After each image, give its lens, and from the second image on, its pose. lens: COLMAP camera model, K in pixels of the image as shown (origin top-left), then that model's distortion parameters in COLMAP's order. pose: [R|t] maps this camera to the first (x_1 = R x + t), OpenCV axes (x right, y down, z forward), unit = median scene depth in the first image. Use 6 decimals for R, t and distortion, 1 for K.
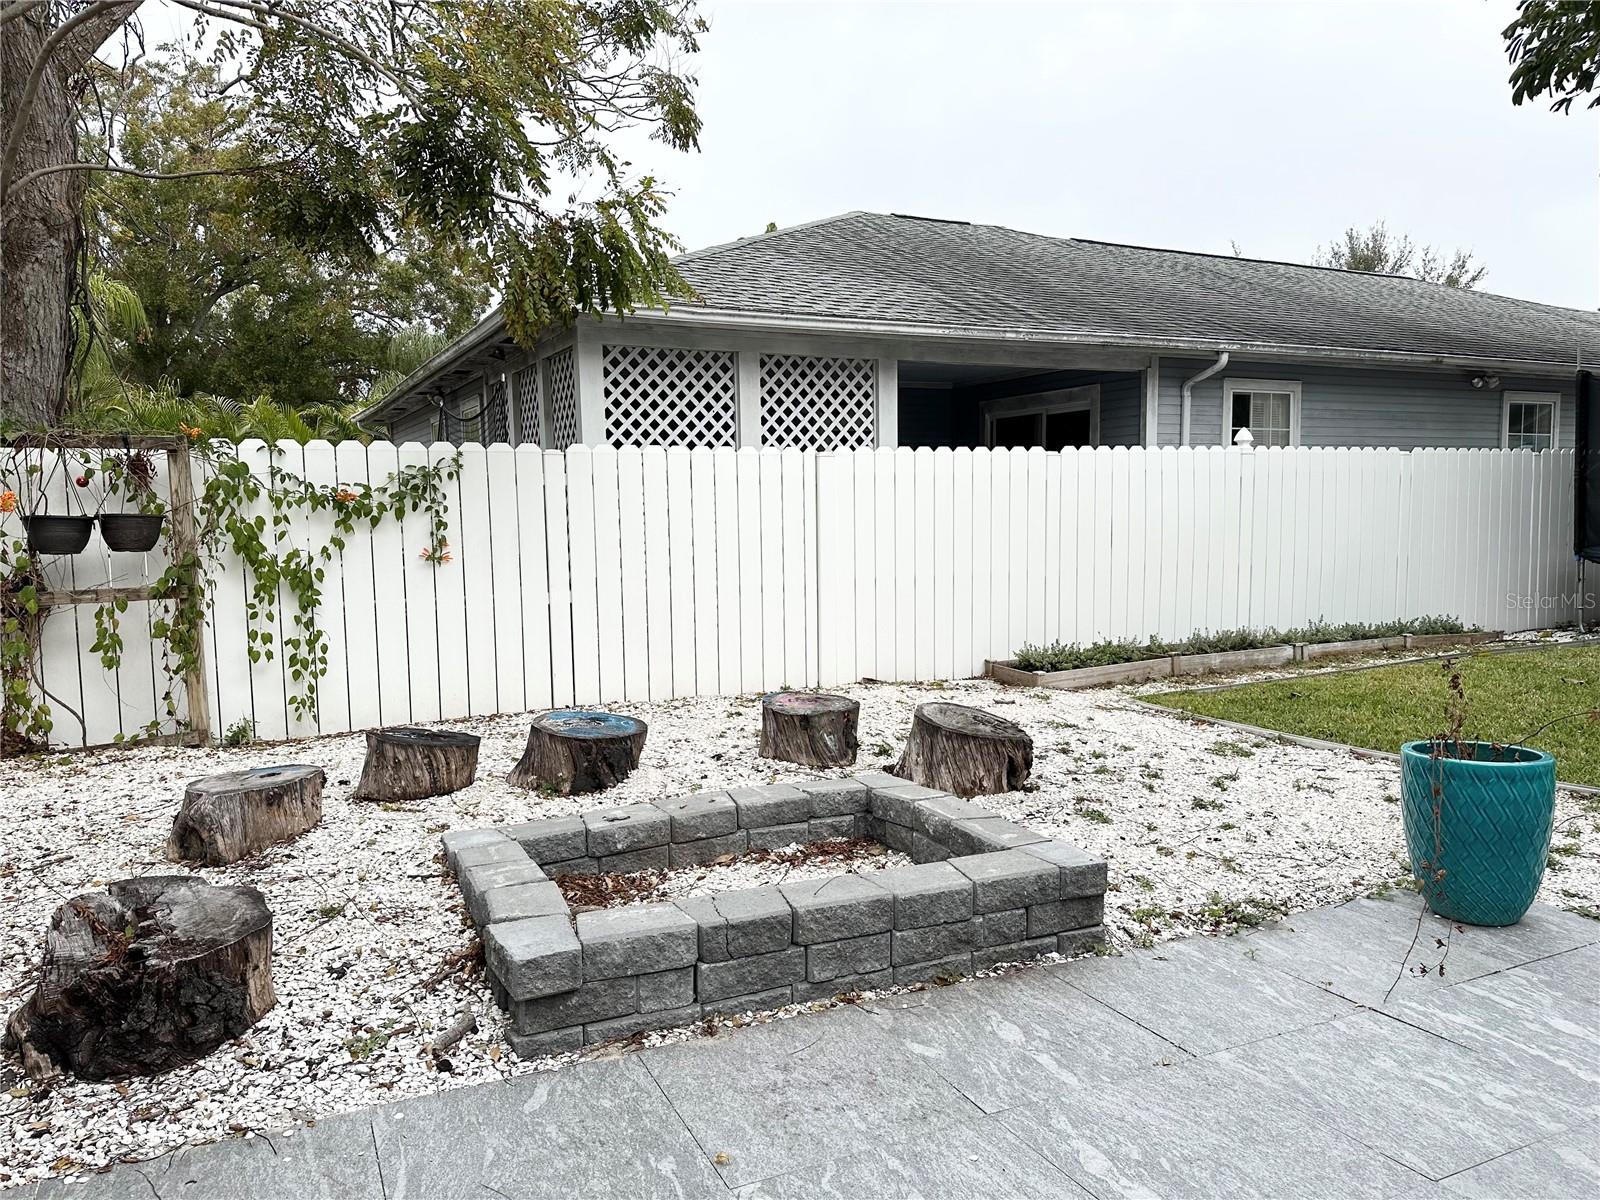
lens RADIAL K [[1122.6, 0, 791.7], [0, 1122.6, 597.4], [0, 0, 1]] dist [0.063938, -0.002948]
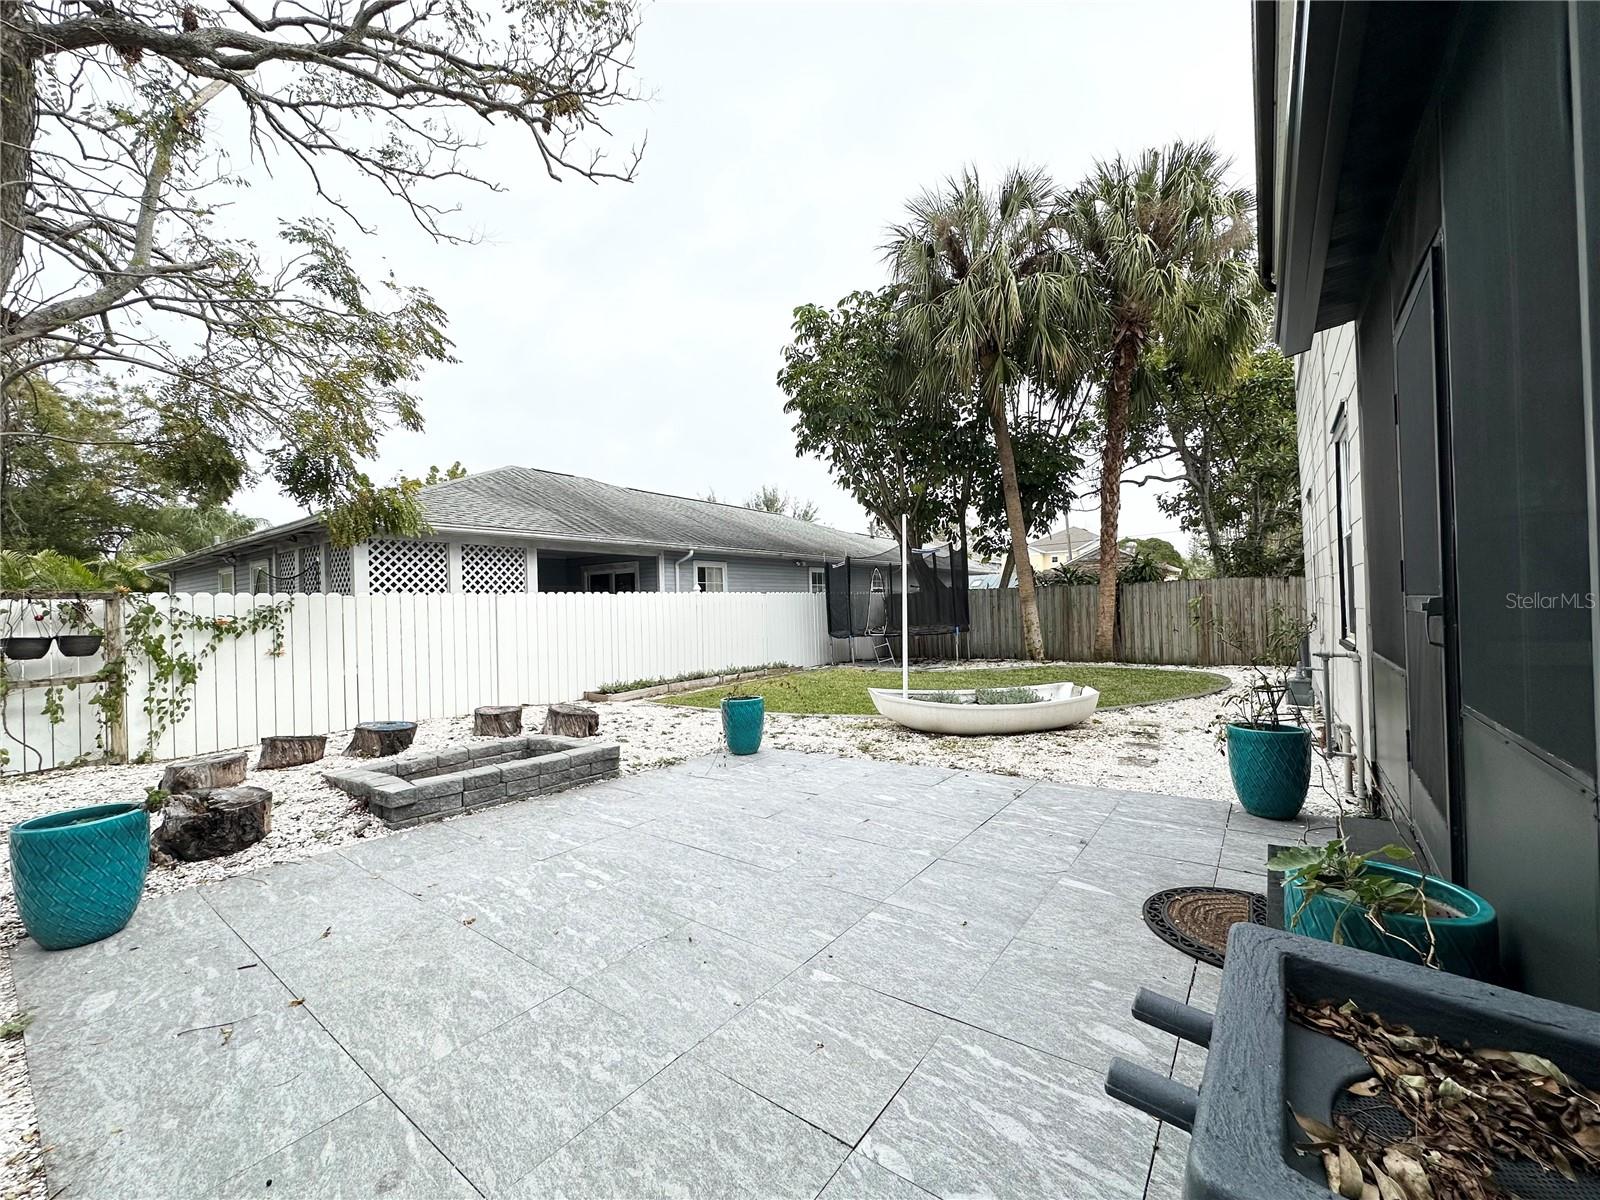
lens RADIAL K [[641.3, 0, 800.0], [0, 641.3, 600.0], [0, 0, 1]] dist [0.000144, -0.000998]
pose [[0.885838, -0.005538, 0.463961, -0.037821], [0.054416, 0.994268, -0.092029, 0.023841], [-0.460792, 0.106769, 0.881062, -0.379772]]
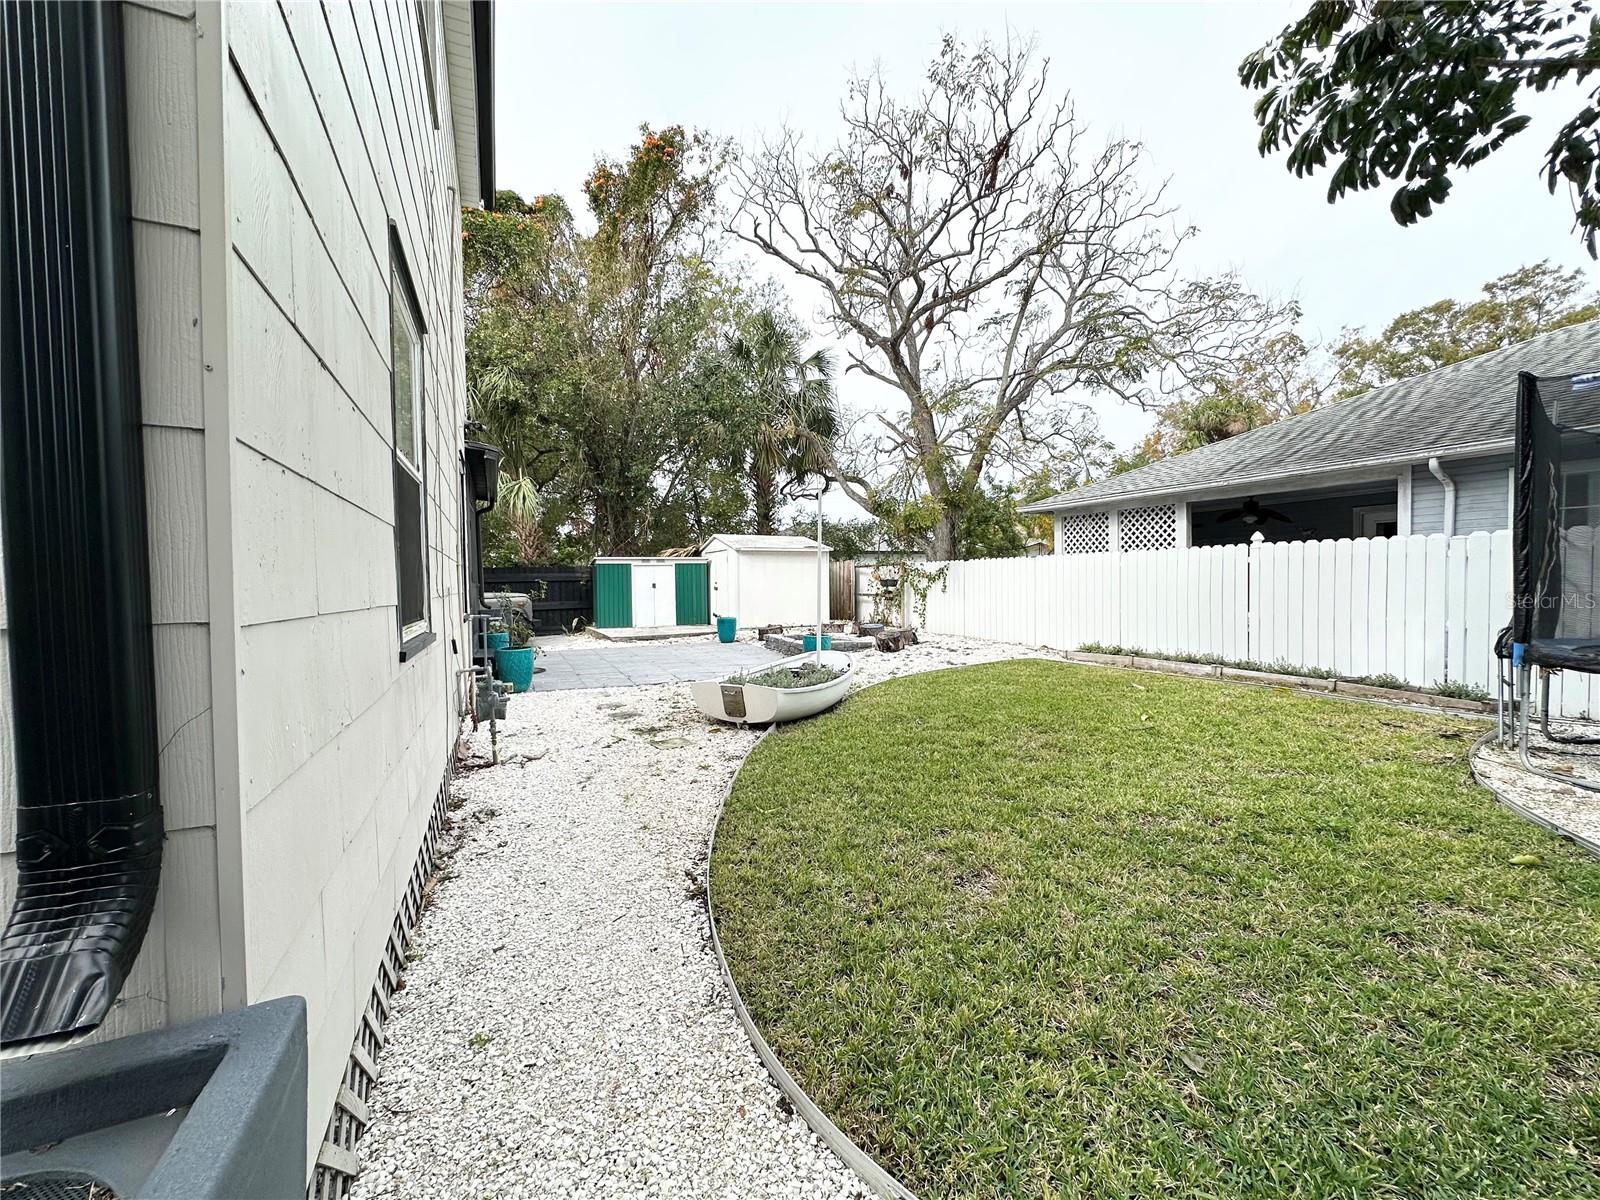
lens RADIAL K [[641.3, 0, 800.0], [0, 641.3, 600.0], [0, 0, 1]] dist [0.000144, -0.000998]
pose [[-0.014186, 0.044180, -0.998923, 1.995956], [-0.085827, 0.995282, 0.045238, -0.059214], [0.996209, 0.086376, -0.010328, 0.601213]]
